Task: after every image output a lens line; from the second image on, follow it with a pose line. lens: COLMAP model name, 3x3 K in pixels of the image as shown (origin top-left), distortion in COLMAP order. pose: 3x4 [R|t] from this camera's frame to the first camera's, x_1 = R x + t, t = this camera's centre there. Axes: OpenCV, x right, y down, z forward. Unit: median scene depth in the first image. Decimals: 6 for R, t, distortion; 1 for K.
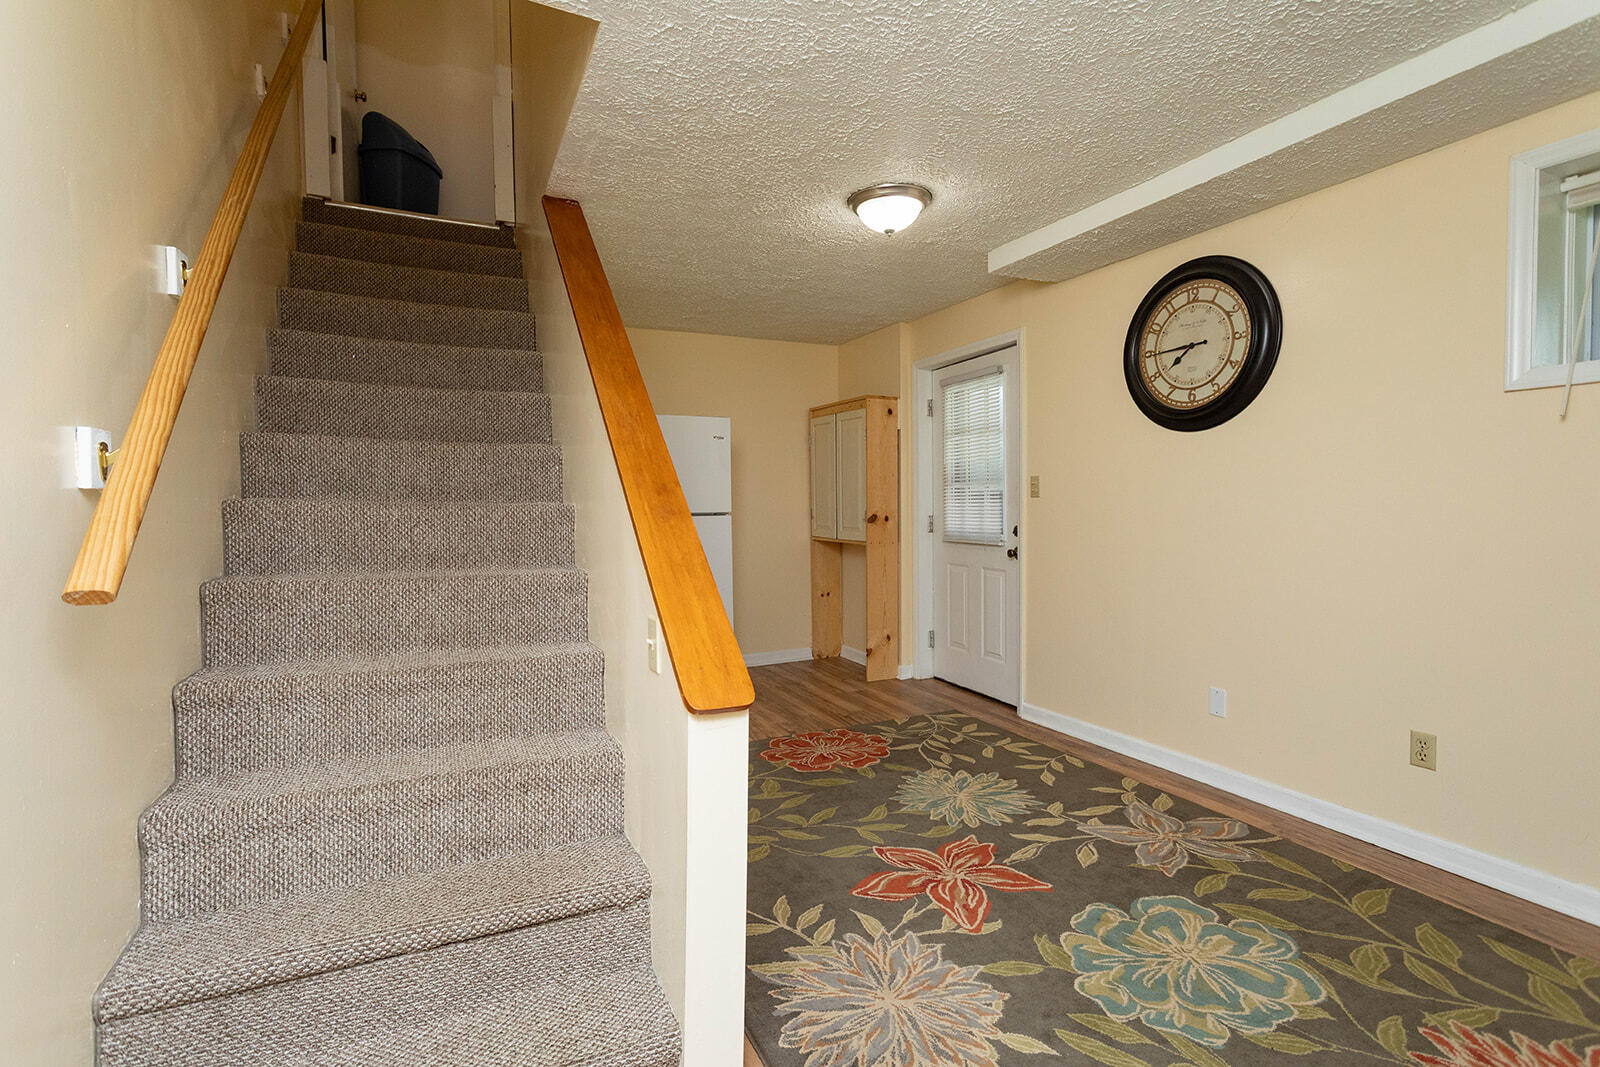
lens RADIAL K [[752.3, 0, 798.5], [0, 752.3, 523.9], [0, 0, 1]] dist [-0.000090, 0.007350]
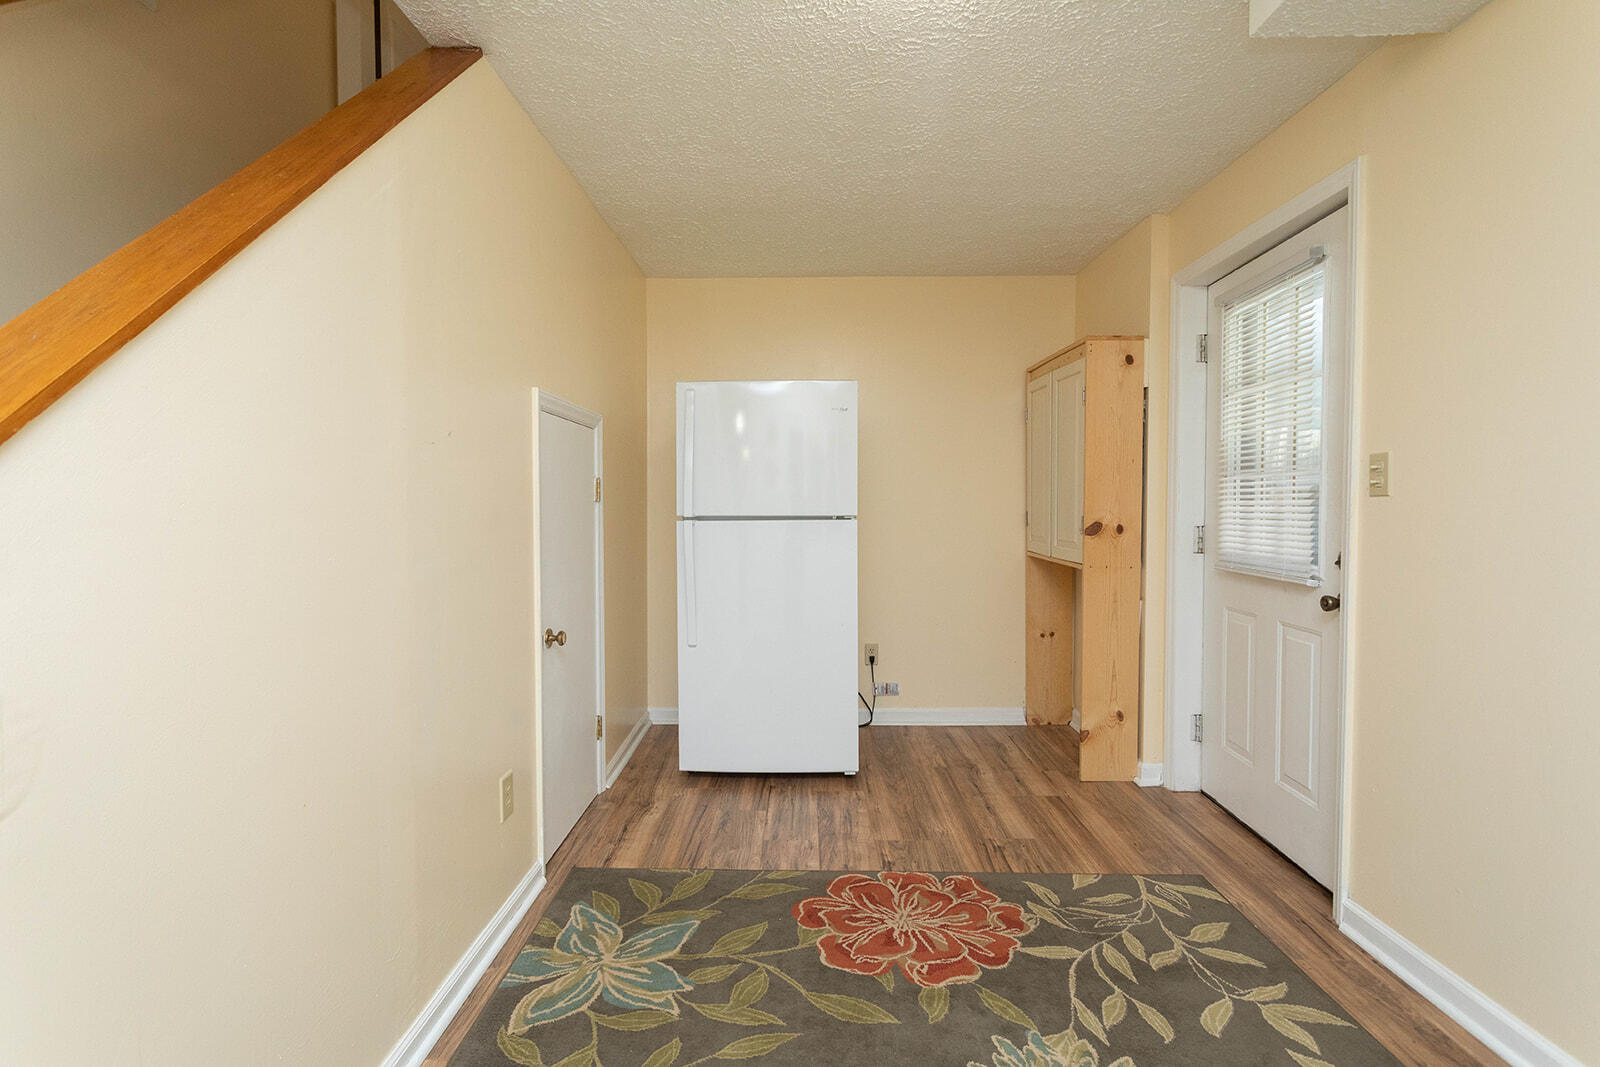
lens RADIAL K [[752.3, 0, 798.5], [0, 752.3, 523.9], [0, 0, 1]] dist [-0.000090, 0.007350]
pose [[0.895651, 0.021948, -0.444216, 0.183251], [-0.021107, 0.999754, 0.006838, -0.011622], [0.444257, 0.003252, 0.895893, 0.365613]]
